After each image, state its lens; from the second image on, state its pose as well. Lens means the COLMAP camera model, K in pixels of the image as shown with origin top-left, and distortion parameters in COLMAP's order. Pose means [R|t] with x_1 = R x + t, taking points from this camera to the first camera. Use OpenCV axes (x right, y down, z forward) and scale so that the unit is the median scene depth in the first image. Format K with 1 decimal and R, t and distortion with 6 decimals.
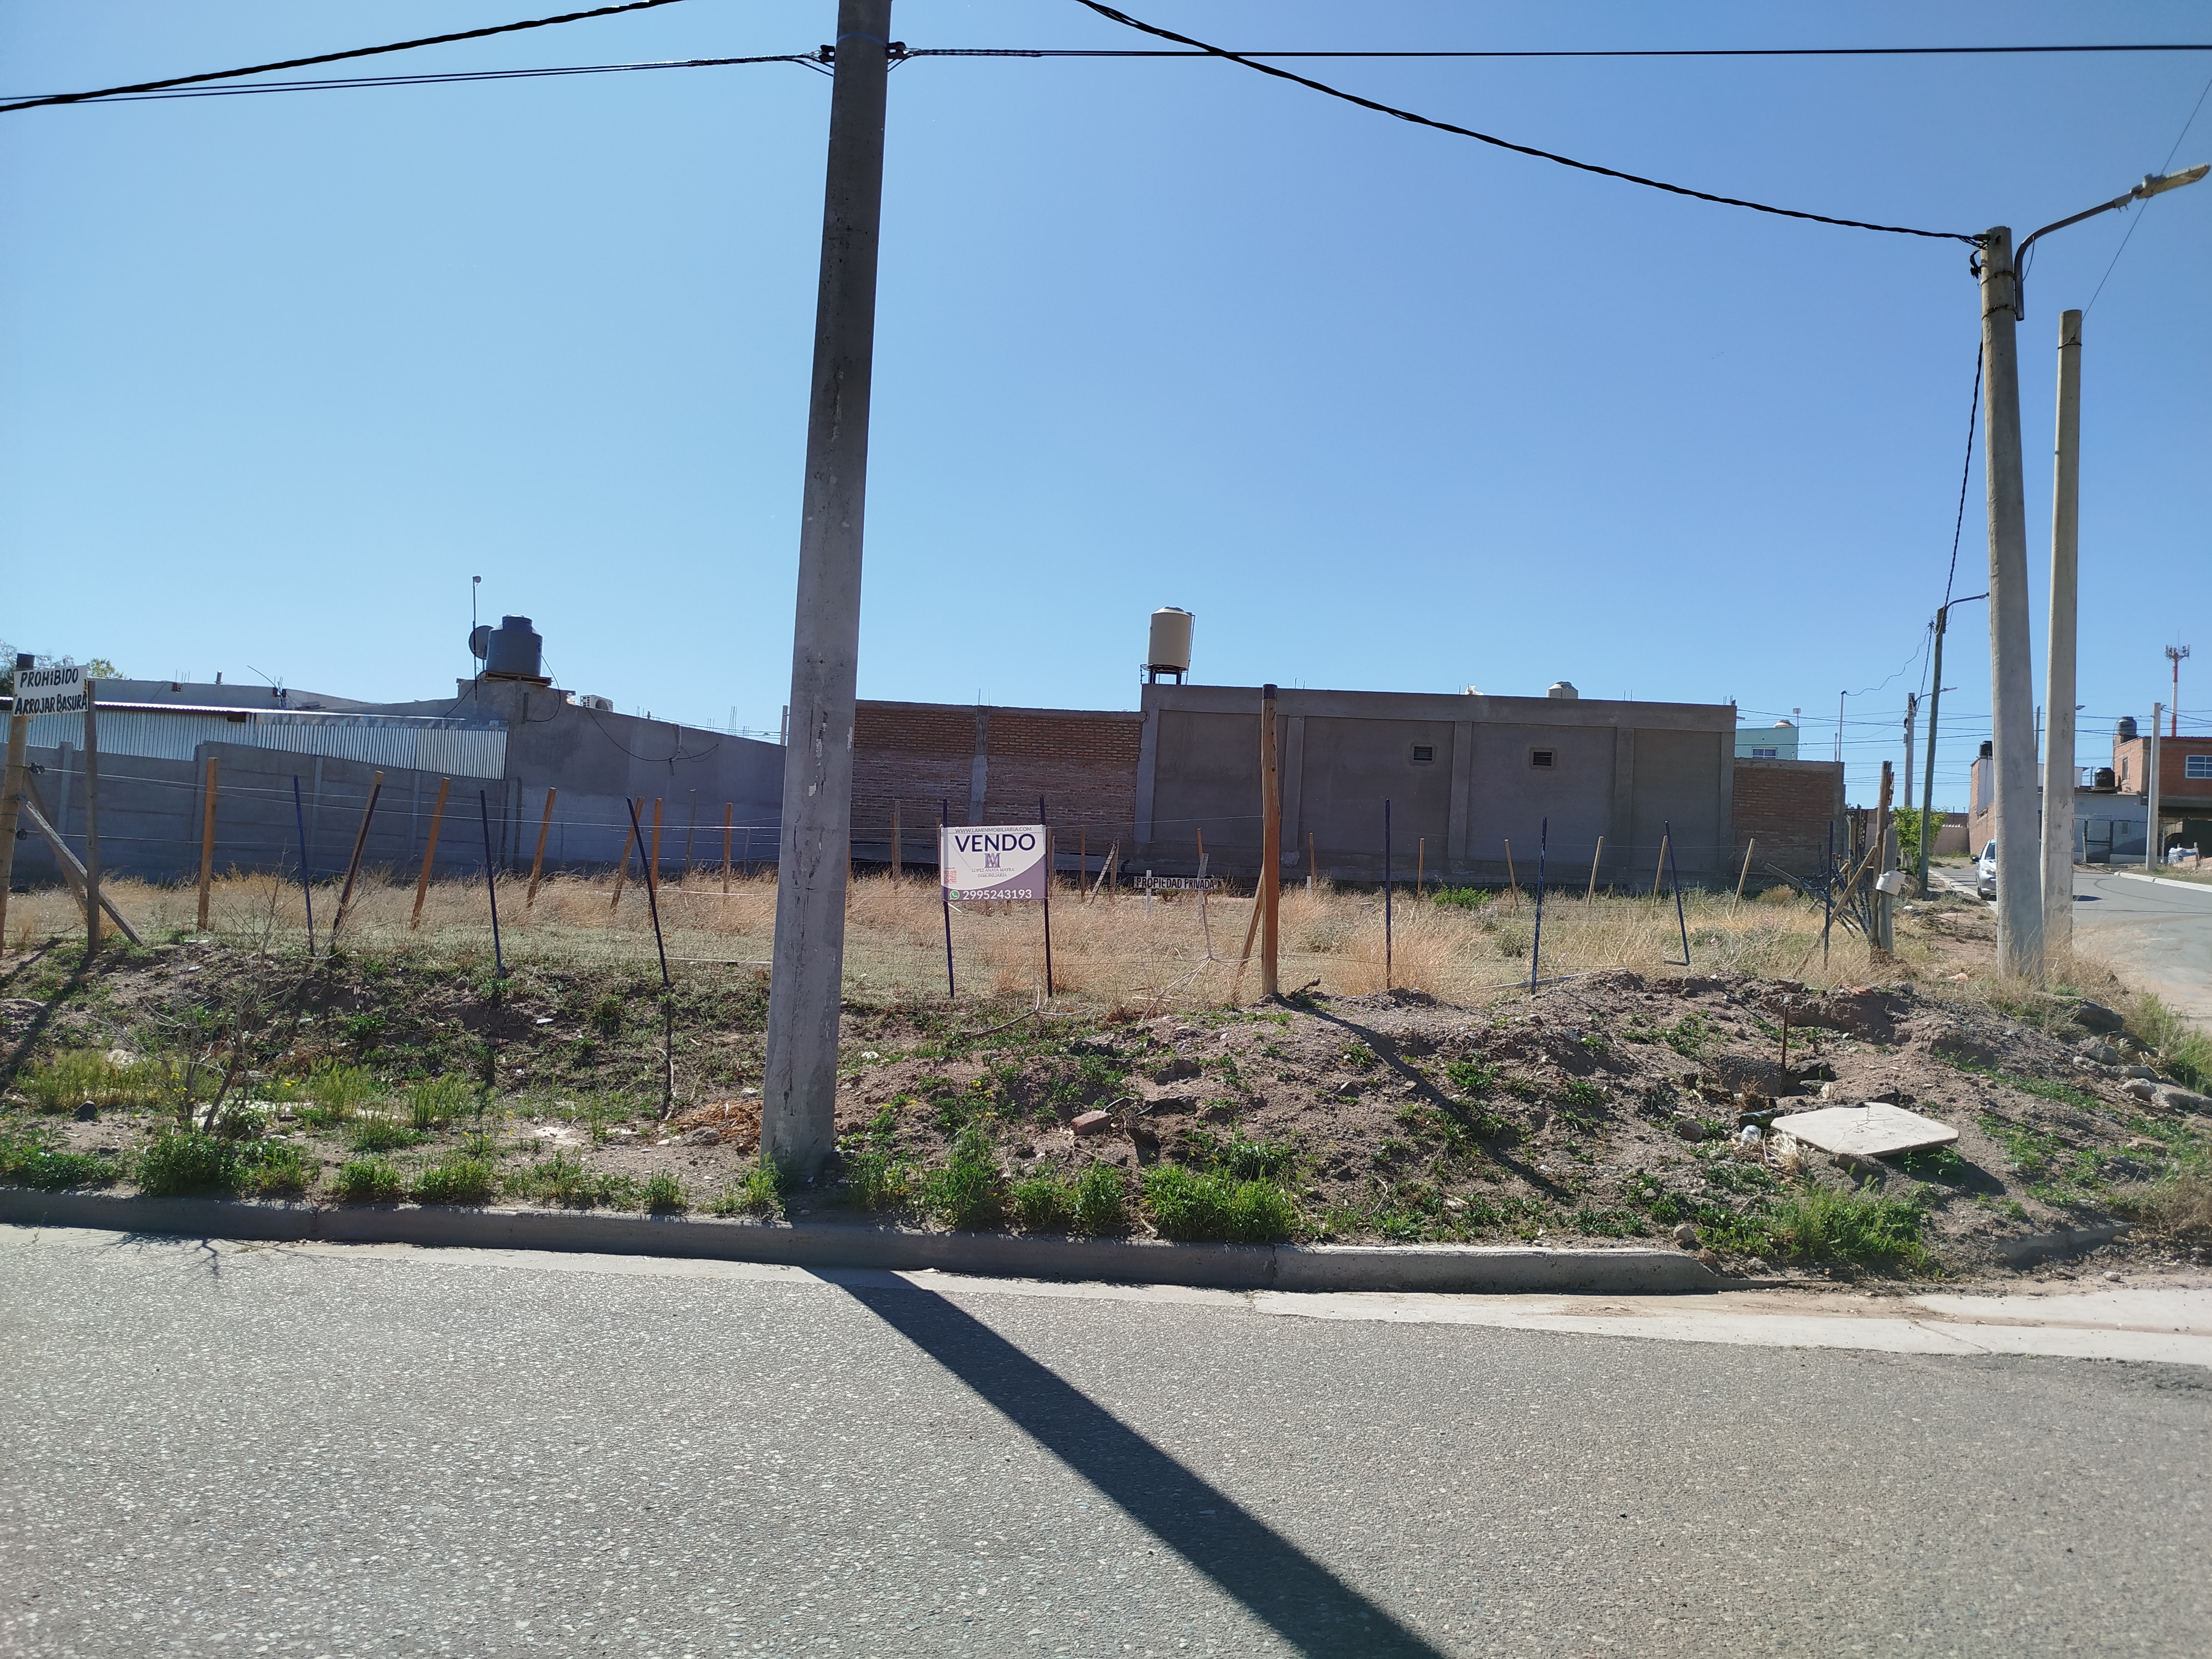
lens RADIAL K [[1564.4, 0, 1120.3], [0, 1564.4, 813.2], [0, 0, 1]] dist [0.021513, -0.012522]
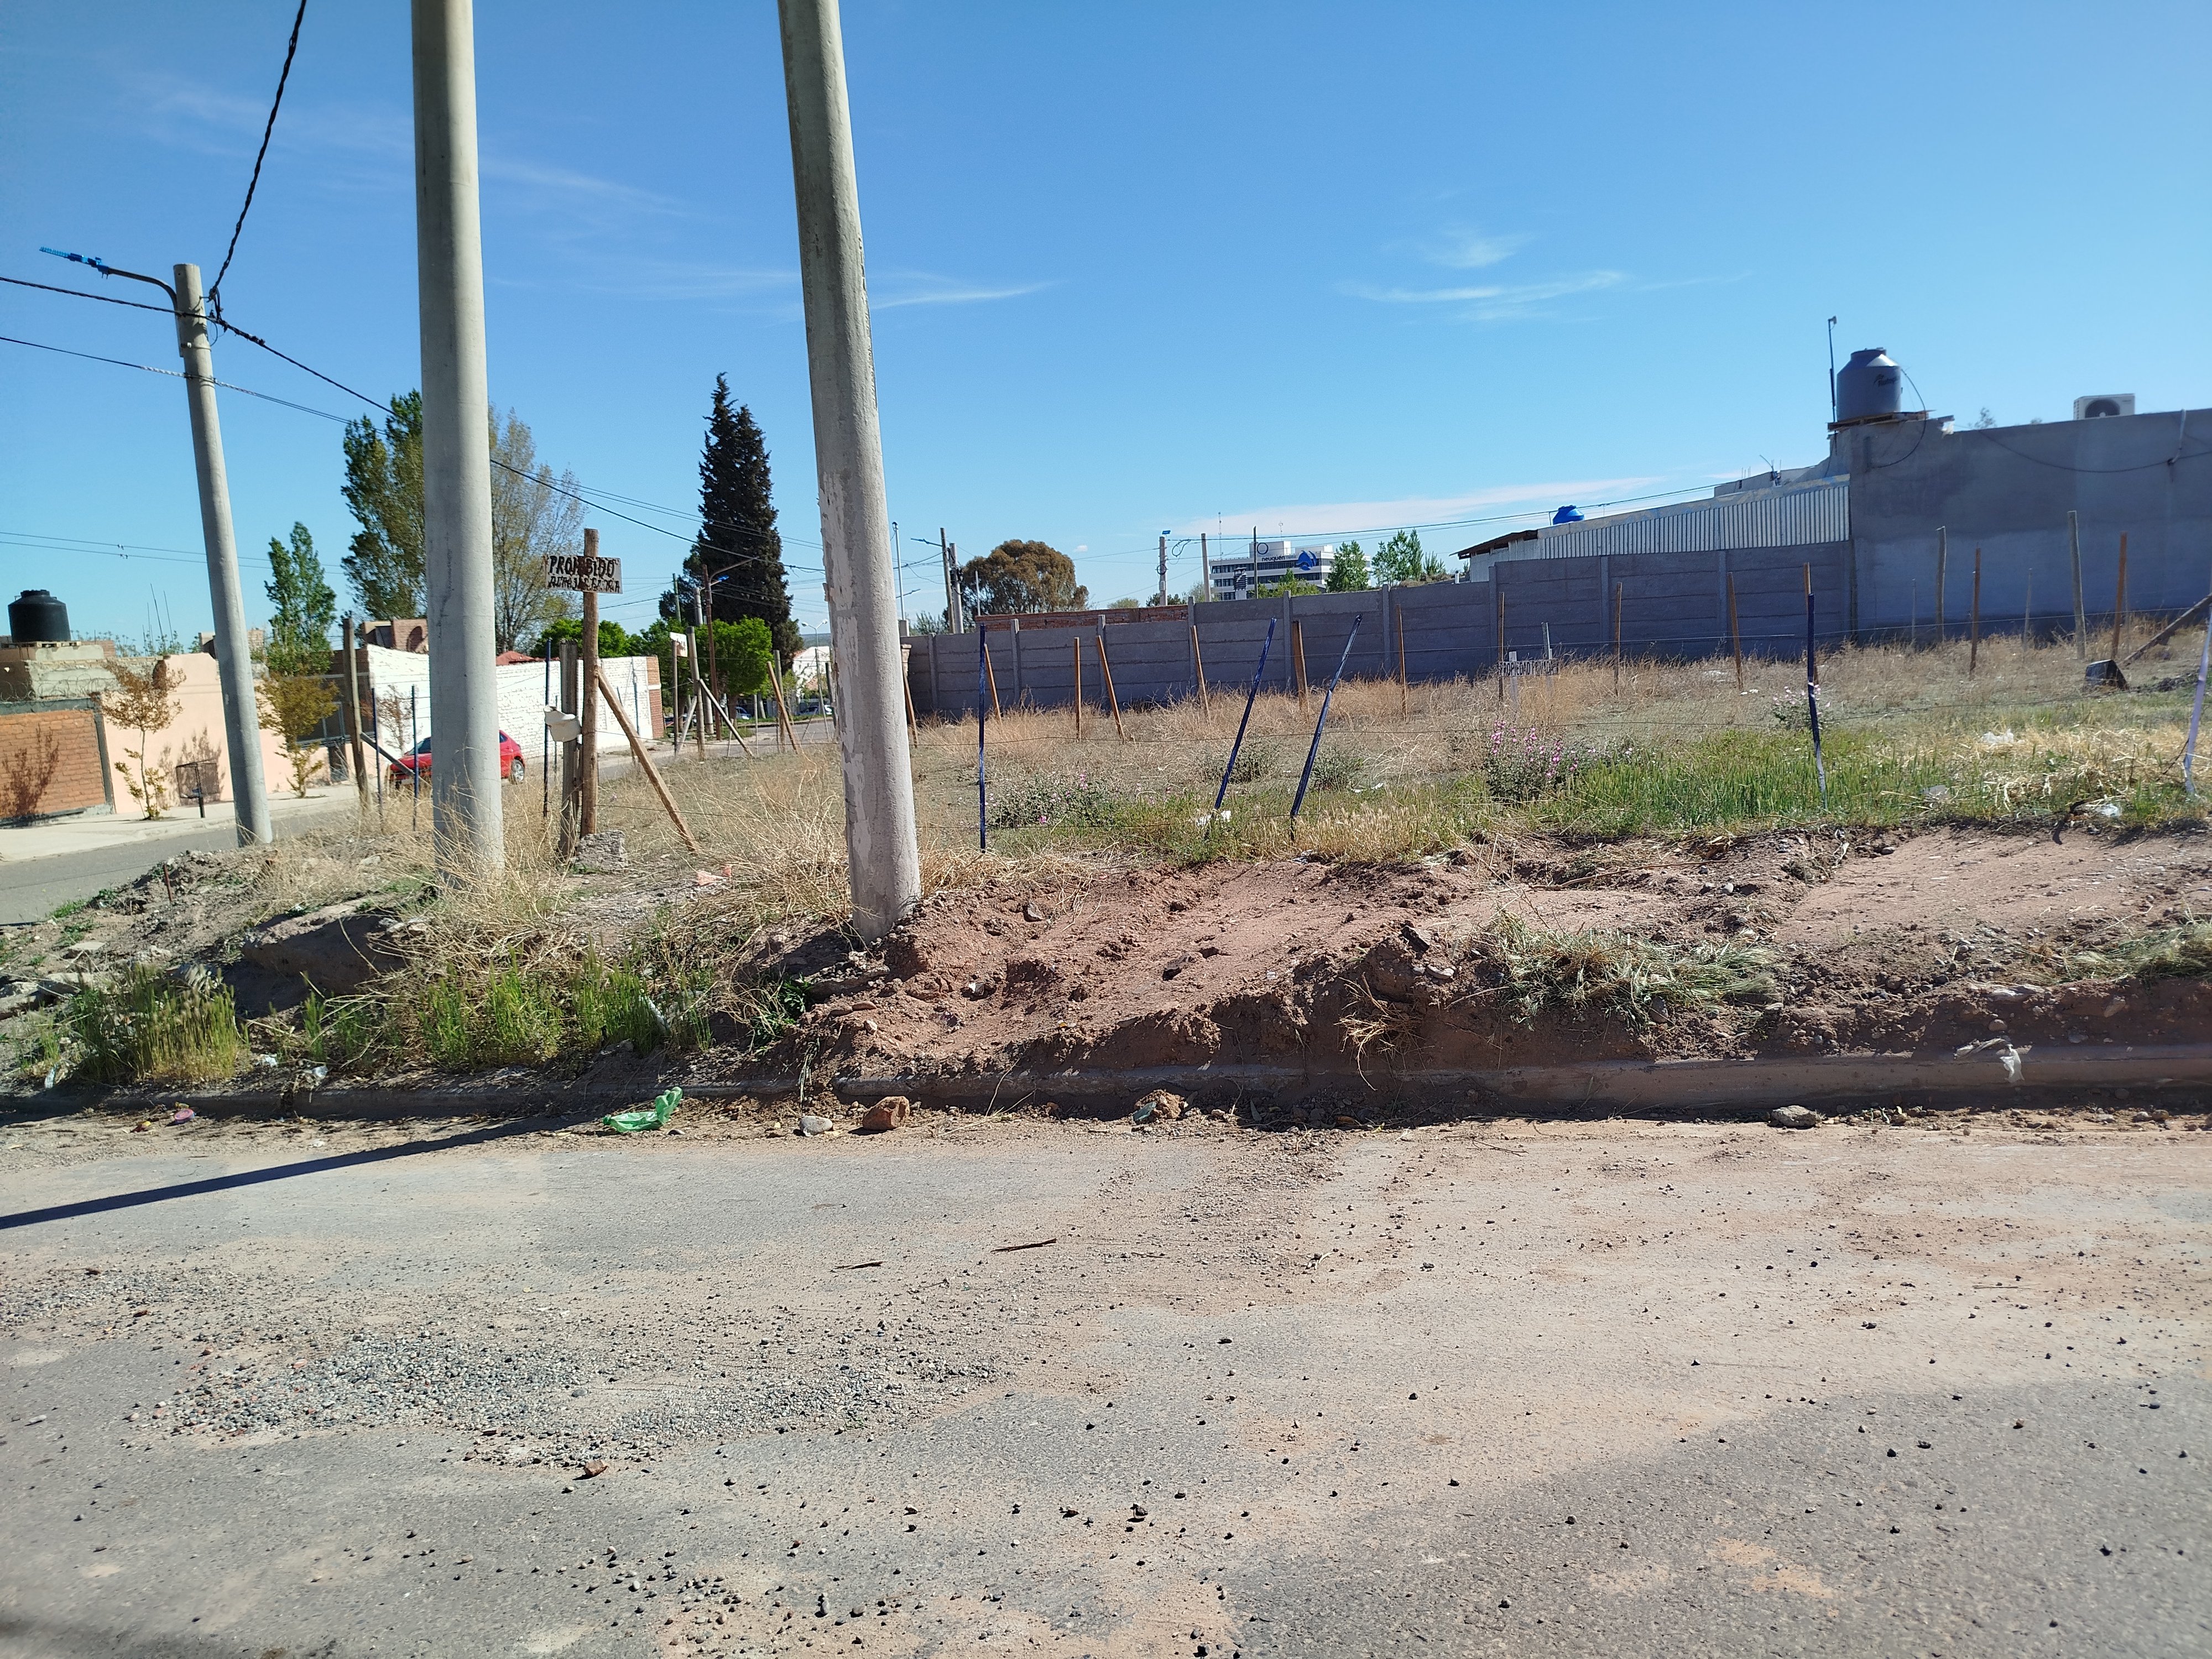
lens RADIAL K [[1564.4, 0, 1106.2], [0, 1564.4, 825.1], [0, 0, 1]] dist [0.021513, -0.012522]
pose [[0.008605, 0.065907, -0.997789, 0.561525], [0.115363, 0.991098, 0.066460, 0.034970], [0.993286, -0.115679, 0.000926, 0.591228]]
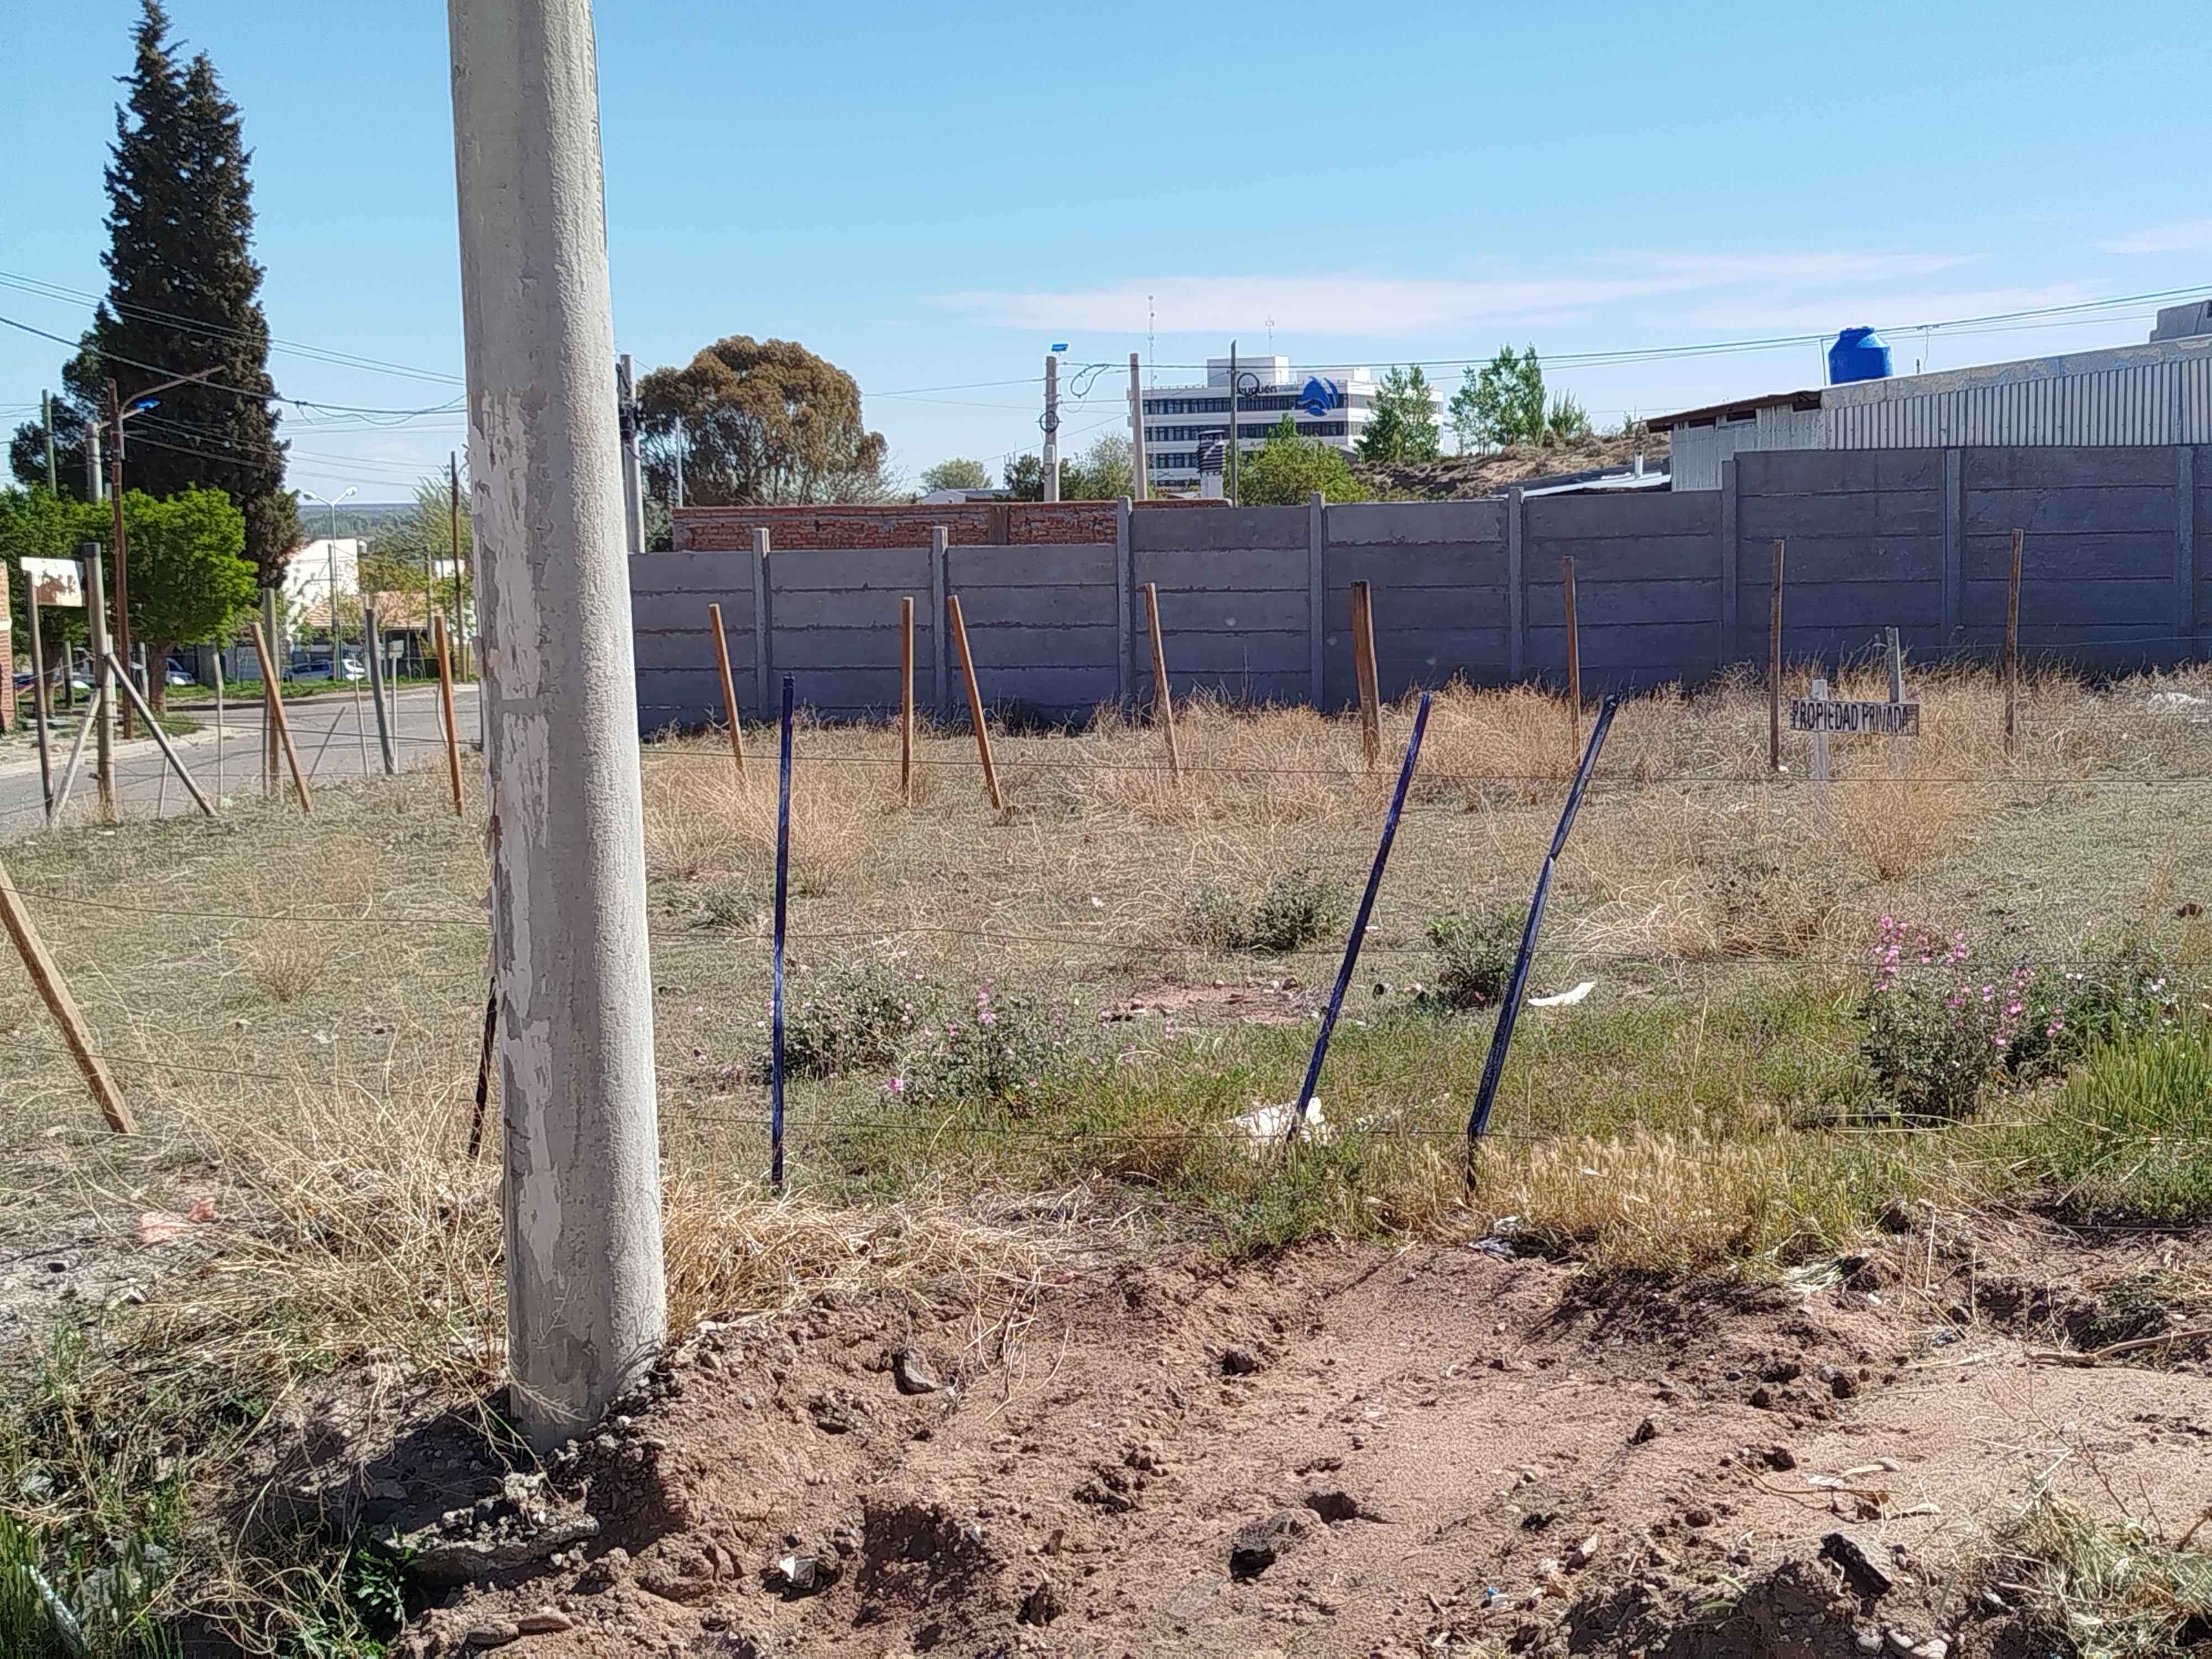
lens RADIAL K [[3127.3, 0, 1111.6], [0, 3127.3, 815.9], [0, 0, 1]] dist [0.032011, 0.000000]
pose [[0.072374, 0.036972, -0.996692, 0.538128], [0.086576, 0.995308, 0.043208, 0.018000], [0.993613, -0.089417, 0.068834, 0.581357]]
